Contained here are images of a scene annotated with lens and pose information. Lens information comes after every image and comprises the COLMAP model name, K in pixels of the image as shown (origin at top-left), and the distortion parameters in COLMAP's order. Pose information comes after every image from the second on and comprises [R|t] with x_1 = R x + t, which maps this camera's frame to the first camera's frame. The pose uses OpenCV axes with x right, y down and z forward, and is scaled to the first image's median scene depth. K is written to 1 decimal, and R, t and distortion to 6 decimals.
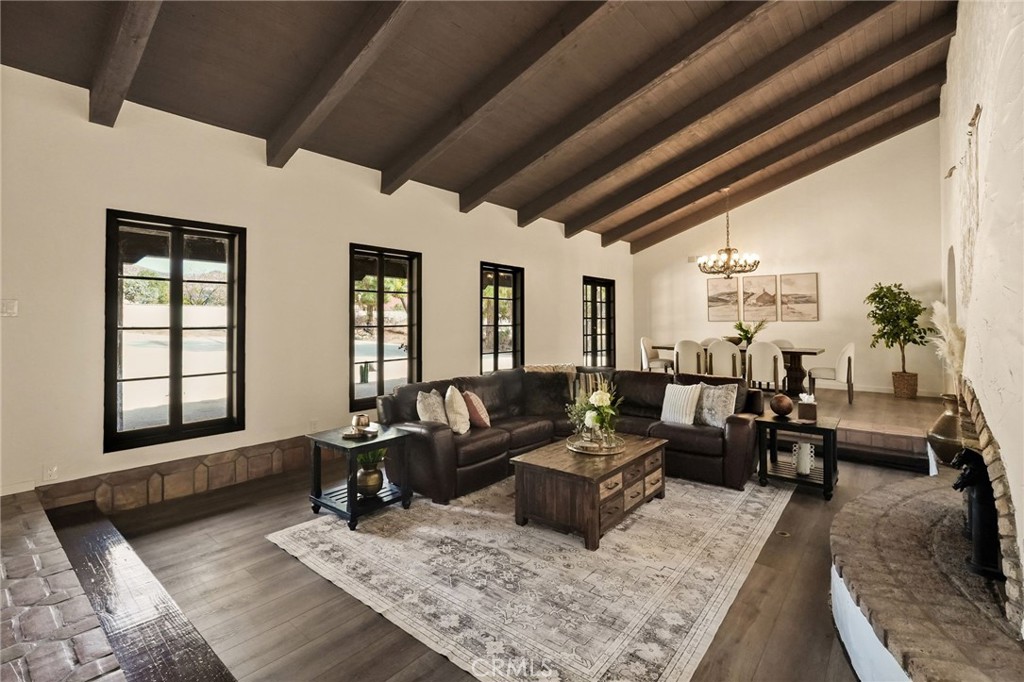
lens RADIAL K [[459.6, 0, 522.3], [0, 459.6, 322.0], [0, 0, 1]] dist [-0.001815, 0.003545]
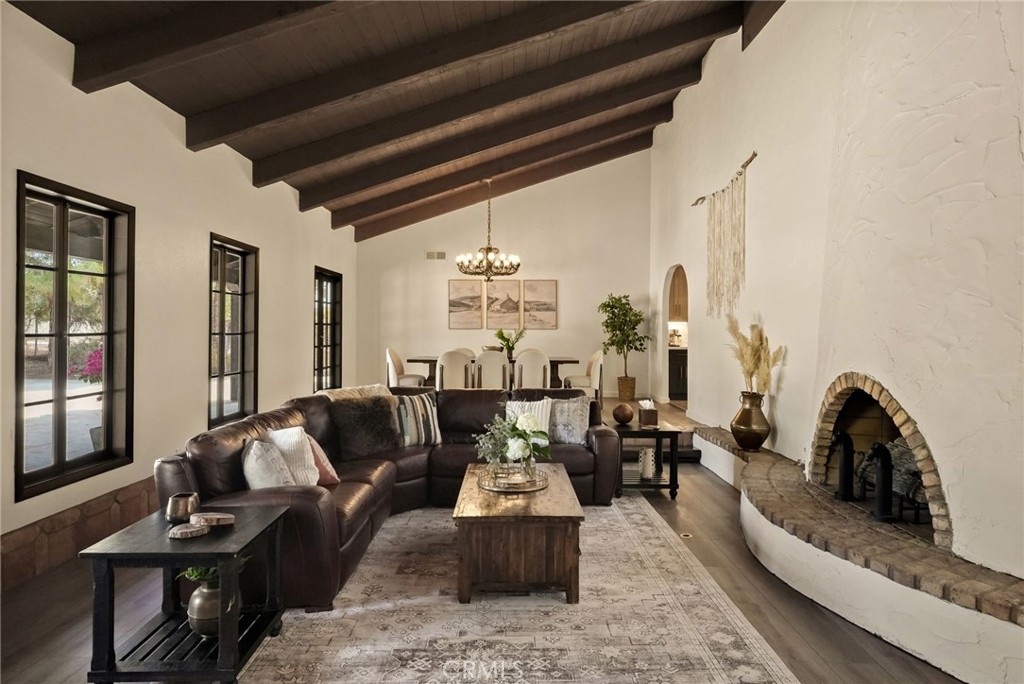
lens RADIAL K [[576.2, 0, 508.5], [0, 576.2, 338.1], [0, 0, 1]] dist [-0.001024, 0.001988]
pose [[0.781156, -0.004564, 0.624319, -0.402105], [-0.004305, 0.999910, 0.012696, 0.002935], [-0.624321, -0.012605, 0.781066, 0.181281]]
